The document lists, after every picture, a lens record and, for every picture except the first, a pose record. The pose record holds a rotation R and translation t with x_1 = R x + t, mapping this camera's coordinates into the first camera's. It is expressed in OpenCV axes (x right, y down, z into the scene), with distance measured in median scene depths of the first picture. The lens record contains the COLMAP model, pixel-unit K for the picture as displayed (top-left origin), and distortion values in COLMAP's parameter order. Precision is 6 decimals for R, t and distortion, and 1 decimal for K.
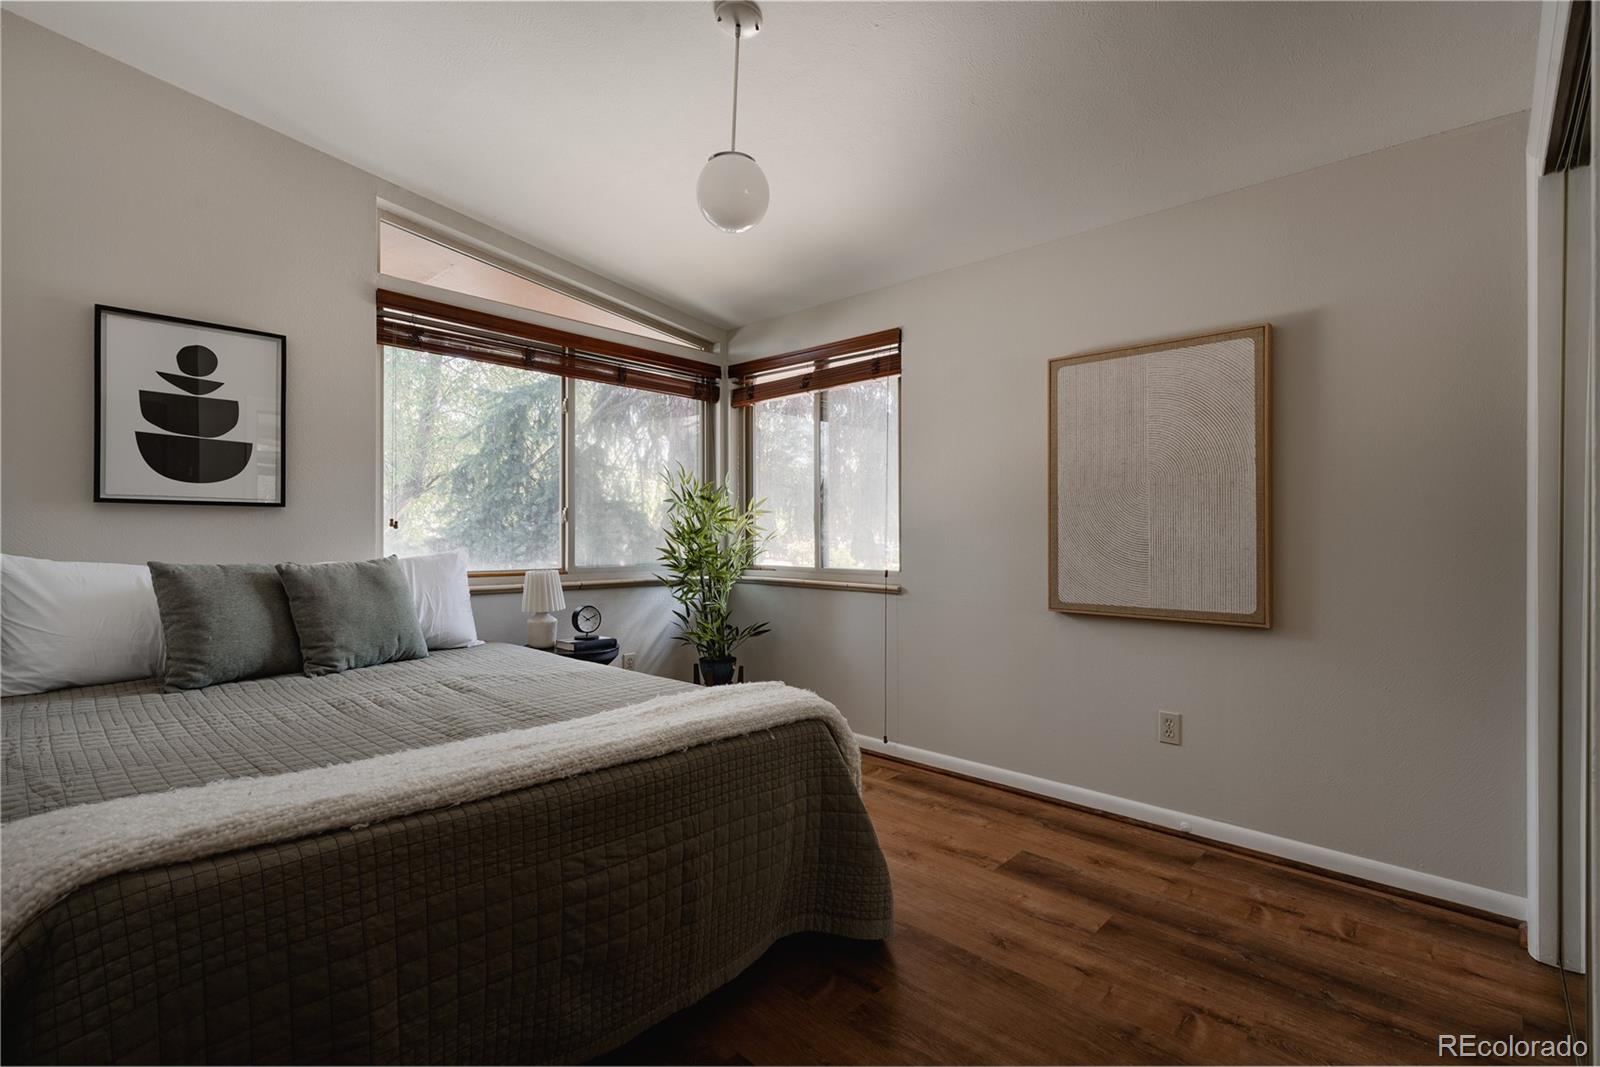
lens RADIAL K [[735.4, 0, 791.6], [0, 735.4, 535.6], [0, 0, 1]] dist [-0.011897, 0.001975]
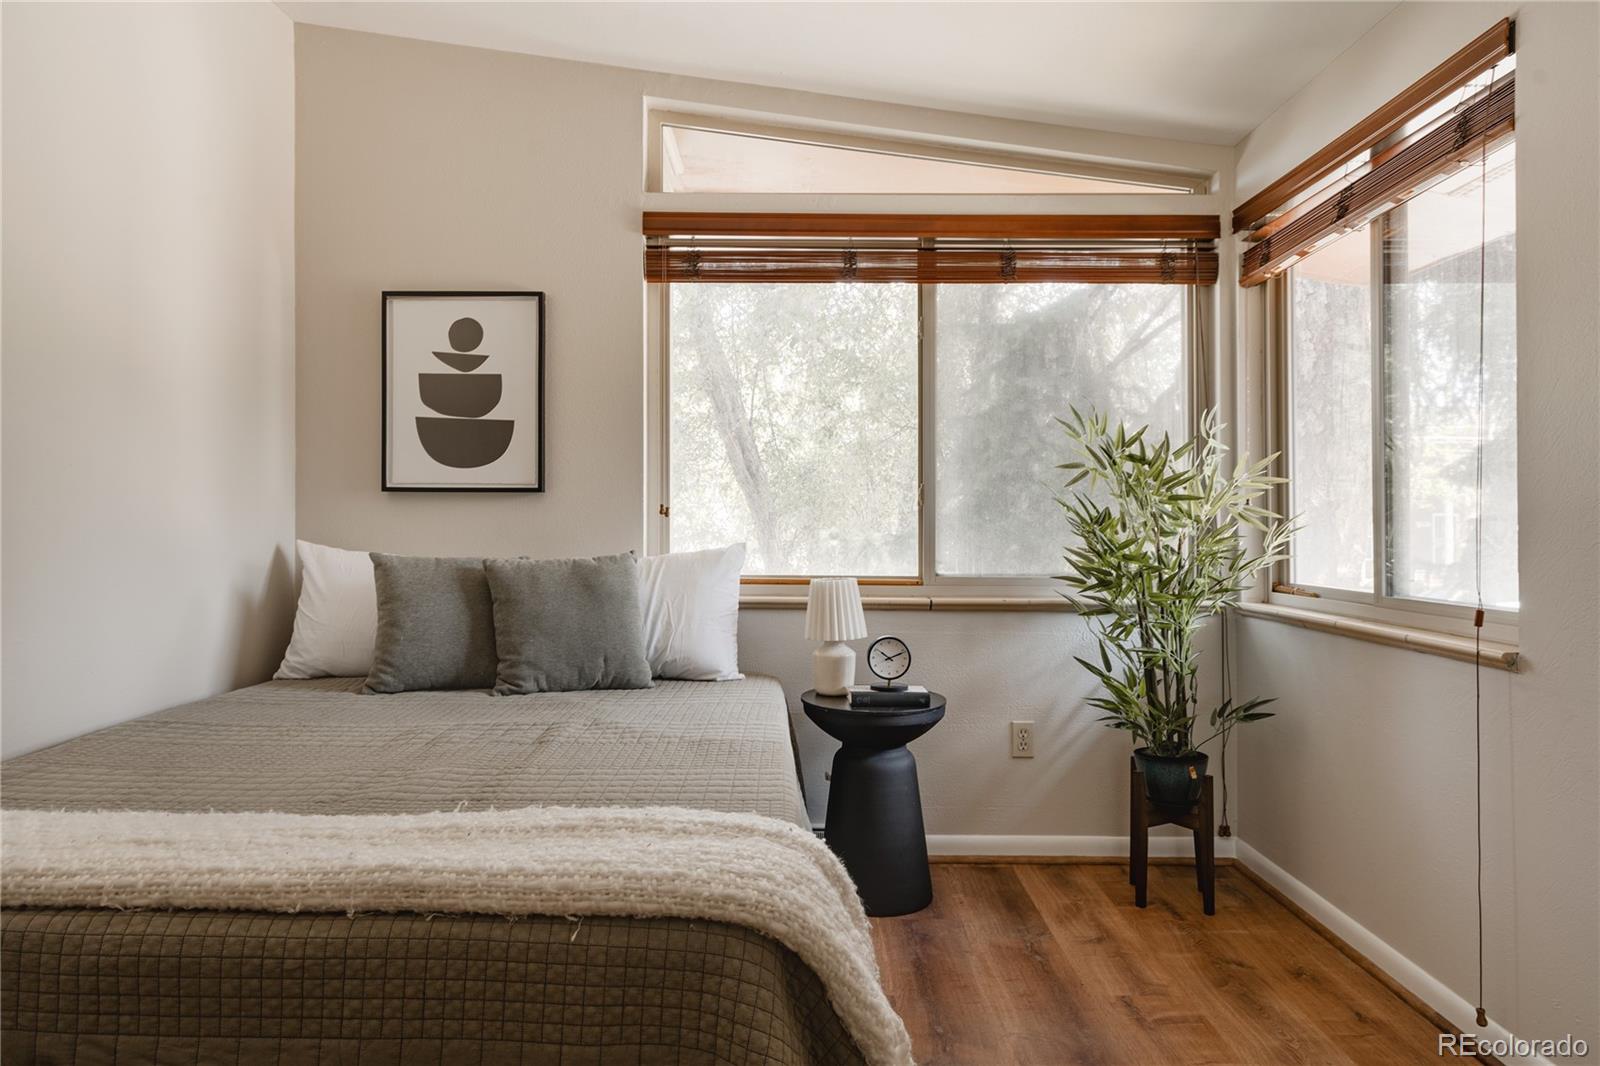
lens RADIAL K [[990.0, 0, 807.2], [0, 990.0, 528.0], [0, 0, 1]] dist [0.007747, 0.003003]
pose [[0.680803, -0.000579, -0.732466, 0.336492], [-0.002035, 0.999994, -0.002681, 0.004690], [0.732463, 0.003316, 0.680798, 0.406093]]
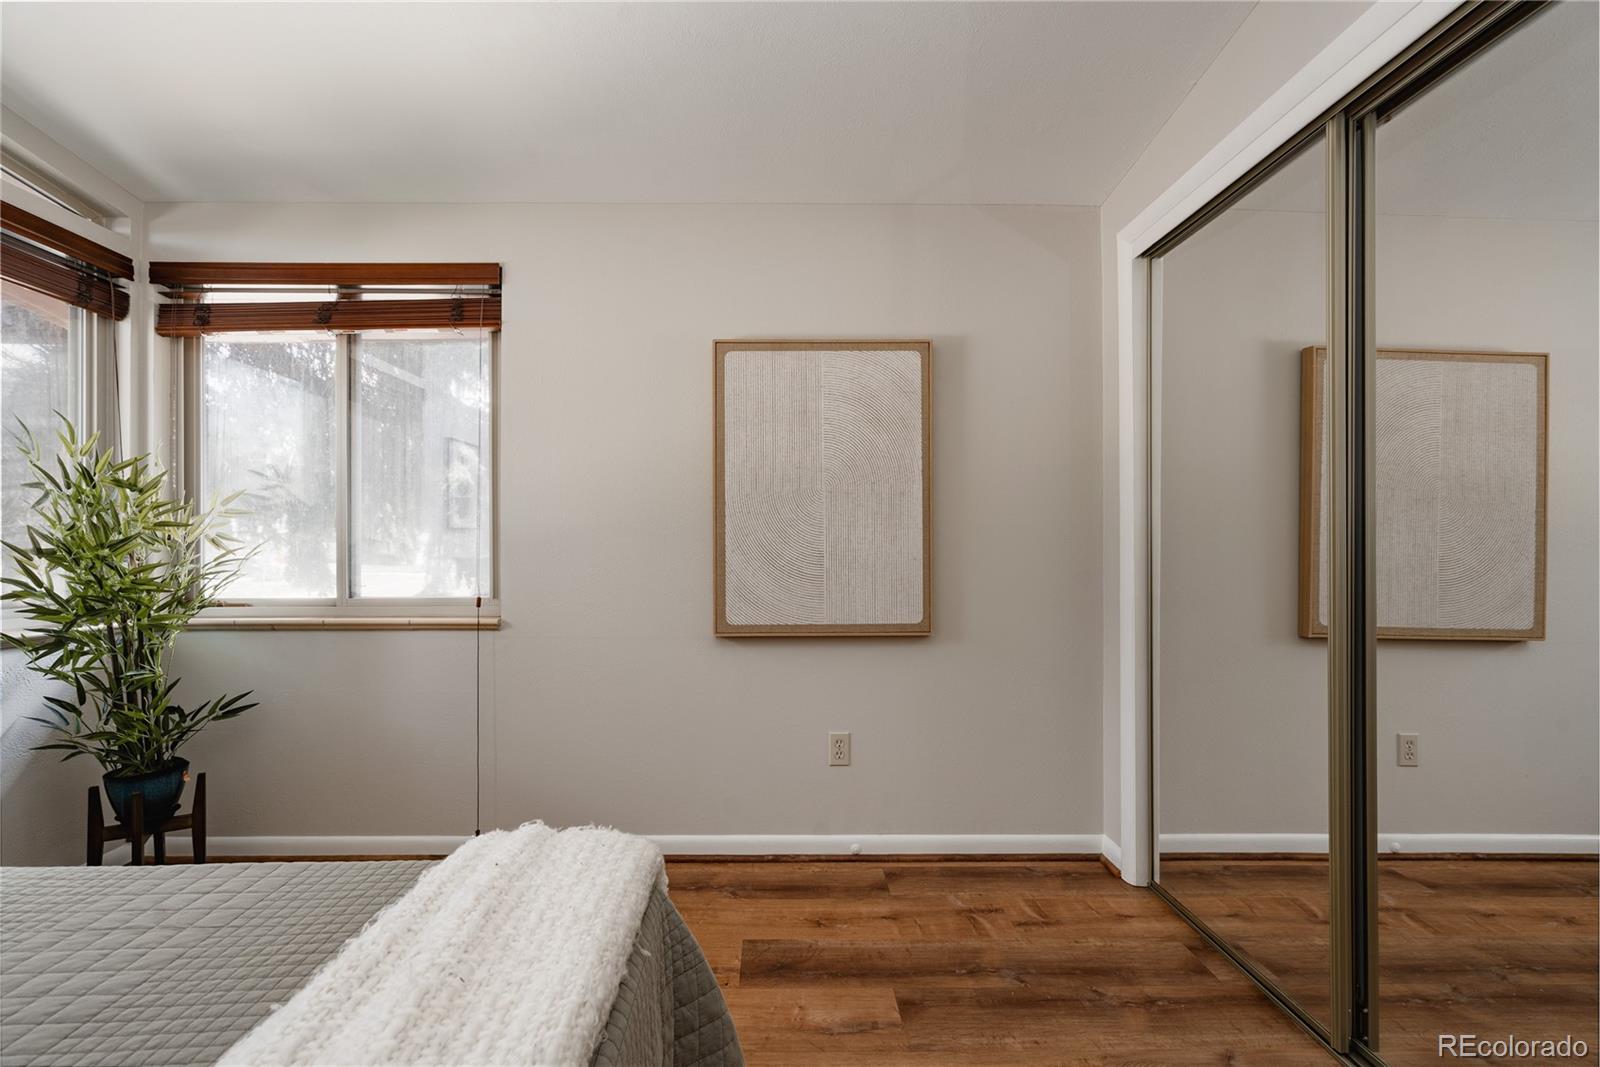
lens RADIAL K [[735.4, 0, 784.1], [0, 735.4, 536.9], [0, 0, 1]] dist [-0.011897, 0.001975]
pose [[0.718780, -0.000120, 0.695238, -0.183269], [0.006541, 0.999957, -0.006589, -0.005921], [-0.695207, 0.009284, 0.718749, 0.336288]]
